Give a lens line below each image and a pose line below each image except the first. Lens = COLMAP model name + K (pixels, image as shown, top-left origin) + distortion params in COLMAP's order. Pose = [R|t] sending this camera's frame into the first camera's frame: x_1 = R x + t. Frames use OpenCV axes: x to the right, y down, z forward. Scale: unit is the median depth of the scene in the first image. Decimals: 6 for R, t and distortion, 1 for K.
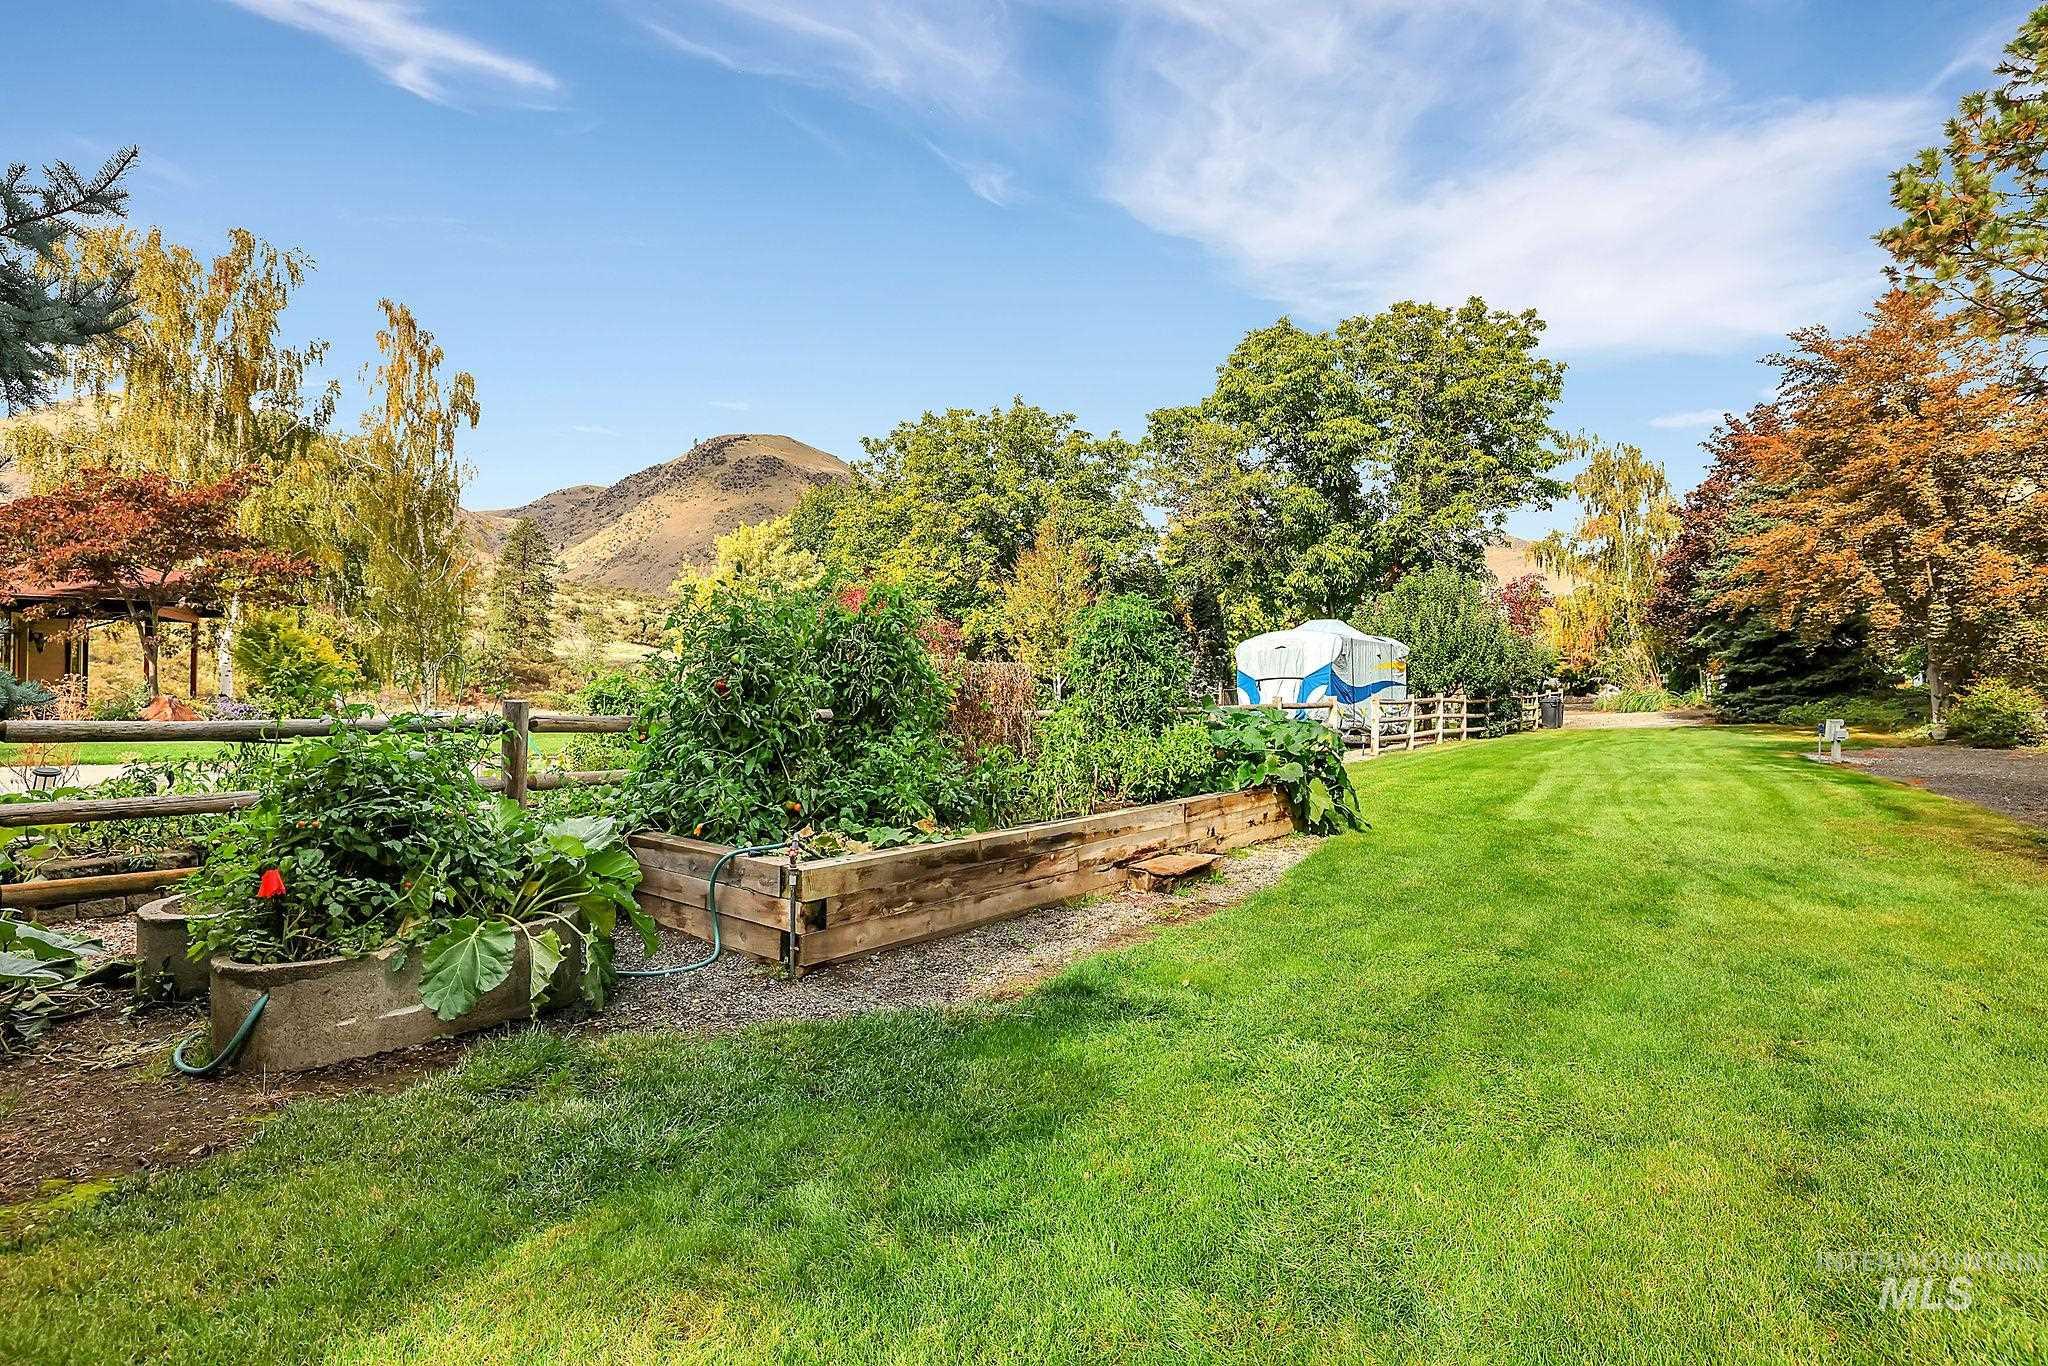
lens RADIAL K [[898.7, 0, 1024.7], [0, 898.7, 687.1], [0, 0, 1]] dist [-0.016715, 0.000804]
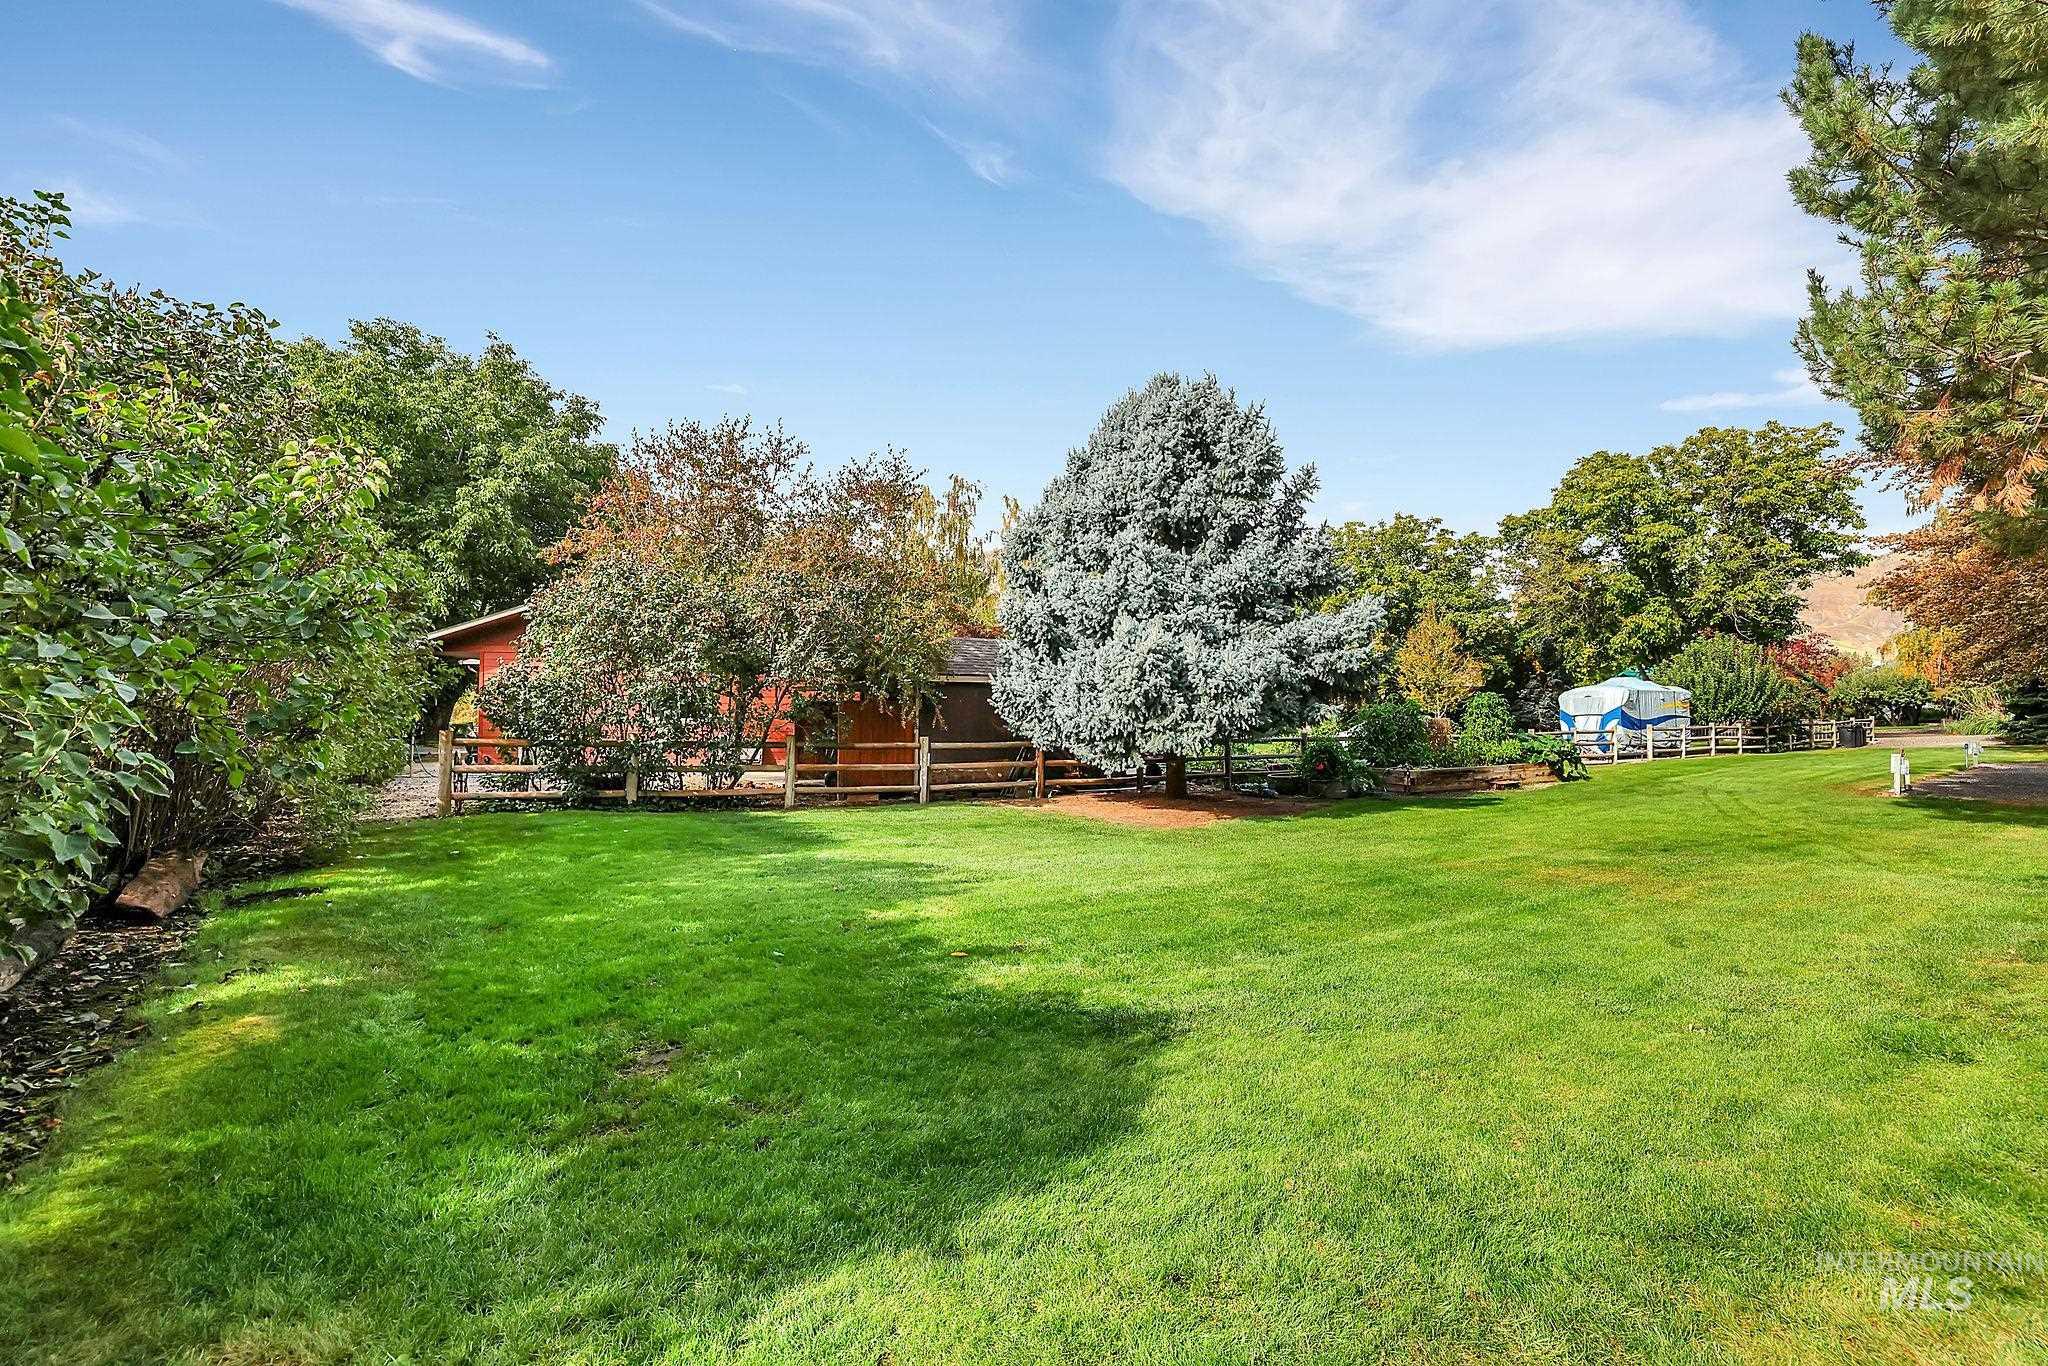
lens RADIAL K [[898.7, 0, 1029.1], [0, 898.7, 680.6], [0, 0, 1]] dist [-0.016715, 0.000804]
pose [[0.935875, -0.018894, -0.351825, -0.072766], [0.008499, 0.999481, -0.031066, -0.021278], [0.352229, 0.026083, 0.935550, -0.640070]]
